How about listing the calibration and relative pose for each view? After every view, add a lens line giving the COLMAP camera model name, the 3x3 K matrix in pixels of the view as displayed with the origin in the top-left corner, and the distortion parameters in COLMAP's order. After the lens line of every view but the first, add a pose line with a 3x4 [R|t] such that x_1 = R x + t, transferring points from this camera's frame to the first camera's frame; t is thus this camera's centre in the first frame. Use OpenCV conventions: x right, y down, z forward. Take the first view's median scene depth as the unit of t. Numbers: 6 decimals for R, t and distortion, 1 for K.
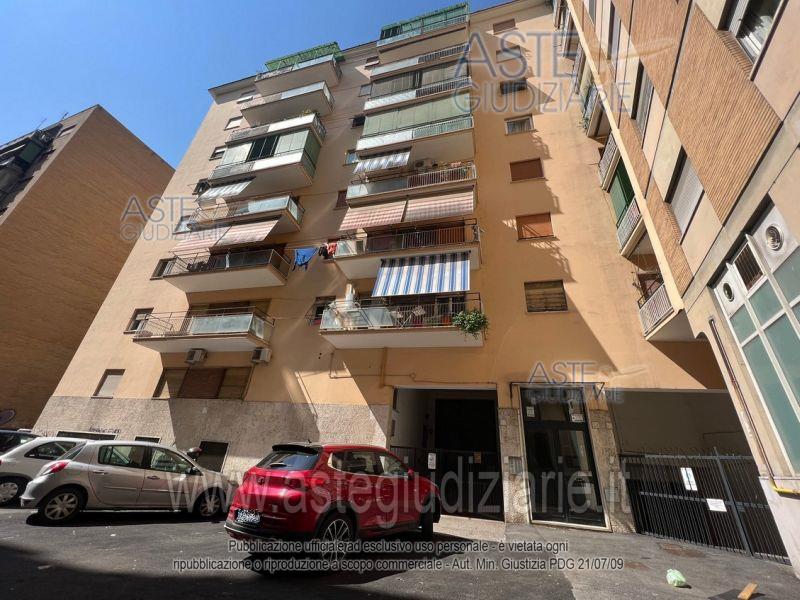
lens RADIAL K [[323.9, 0, 400.0], [0, 323.9, 300.0], [0, 0, 1]] dist [0.000857, 0.000078]
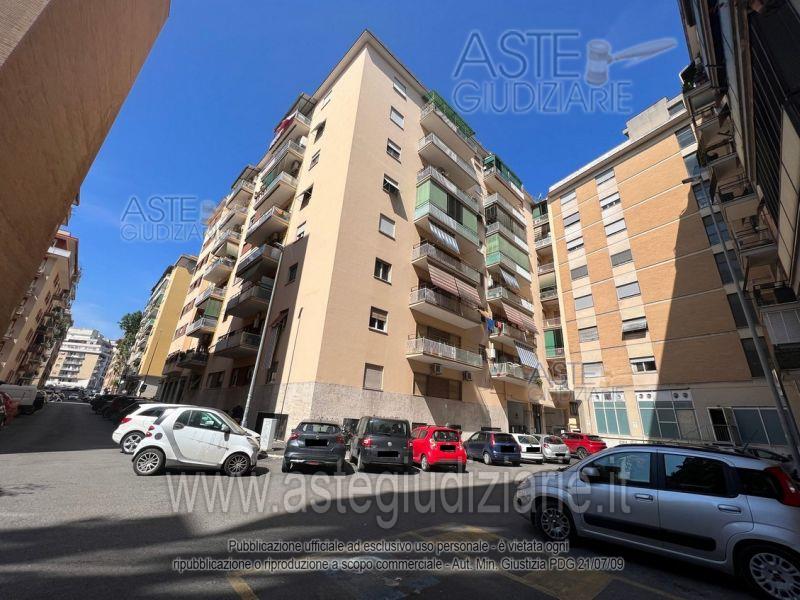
lens RADIAL K [[323.9, 0, 400.0], [0, 323.9, 300.0], [0, 0, 1]] dist [0.000857, 0.000078]
pose [[0.525531, 0.262351, 0.809314, -2.262902], [-0.409416, 0.911863, -0.029738, -0.000119], [-0.745785, -0.315718, 0.586623, 0.404004]]
